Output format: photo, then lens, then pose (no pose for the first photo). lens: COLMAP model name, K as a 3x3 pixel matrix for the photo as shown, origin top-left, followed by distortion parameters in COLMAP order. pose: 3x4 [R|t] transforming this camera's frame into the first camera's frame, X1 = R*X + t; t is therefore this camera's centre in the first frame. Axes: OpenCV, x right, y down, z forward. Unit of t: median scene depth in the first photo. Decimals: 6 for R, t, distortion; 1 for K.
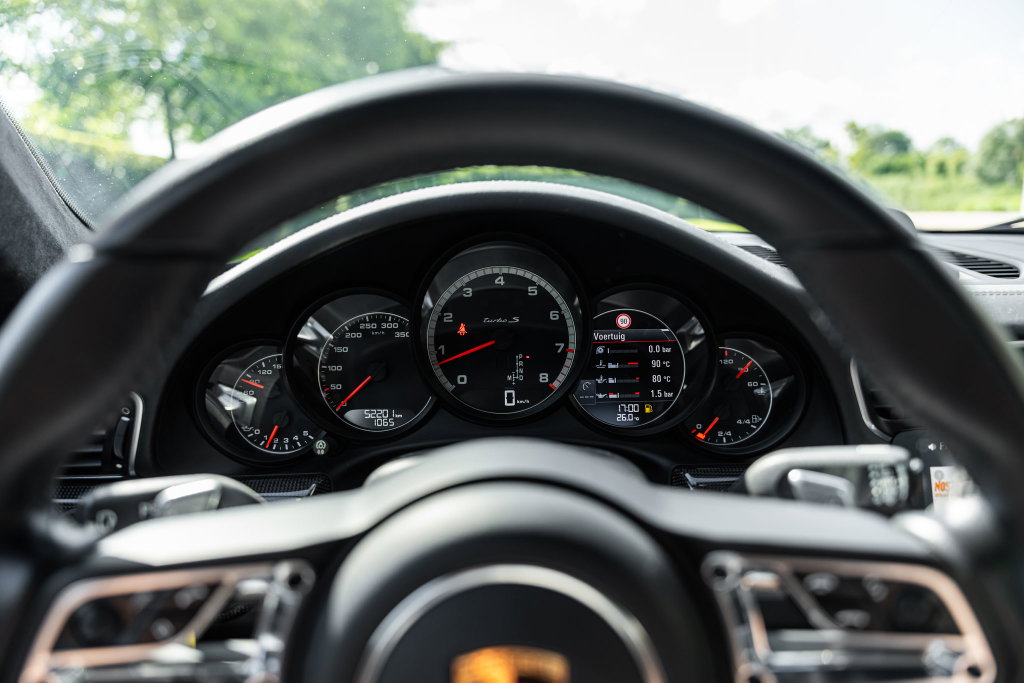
lens RADIAL K [[695.6, 0, 512.0], [0, 695.6, 341.5], [0, 0, 1]] dist [-0.000210, -0.004496]
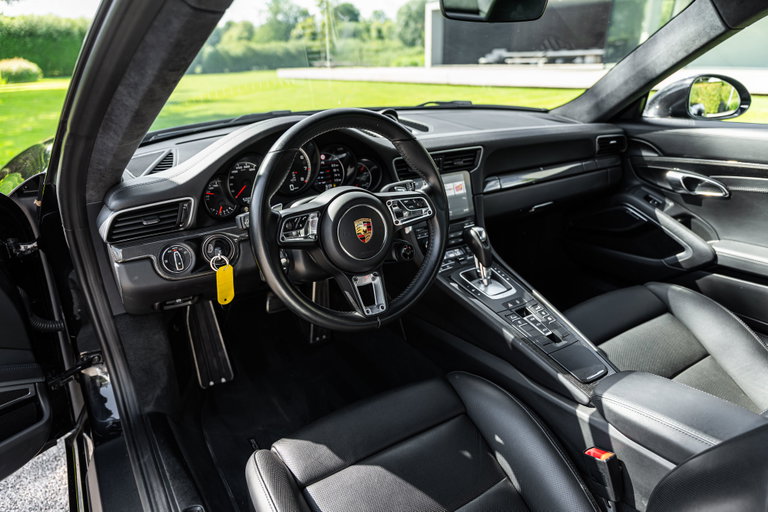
lens RADIAL K [[521.7, 0, 384.0], [0, 521.7, 256.0], [0, 0, 1]] dist [-0.000210, -0.004496]
pose [[0.852359, -0.187544, 0.488171, -0.796033], [0.102091, 0.975195, 0.196396, -0.028692], [-0.512895, -0.117562, 0.850363, -1.097670]]
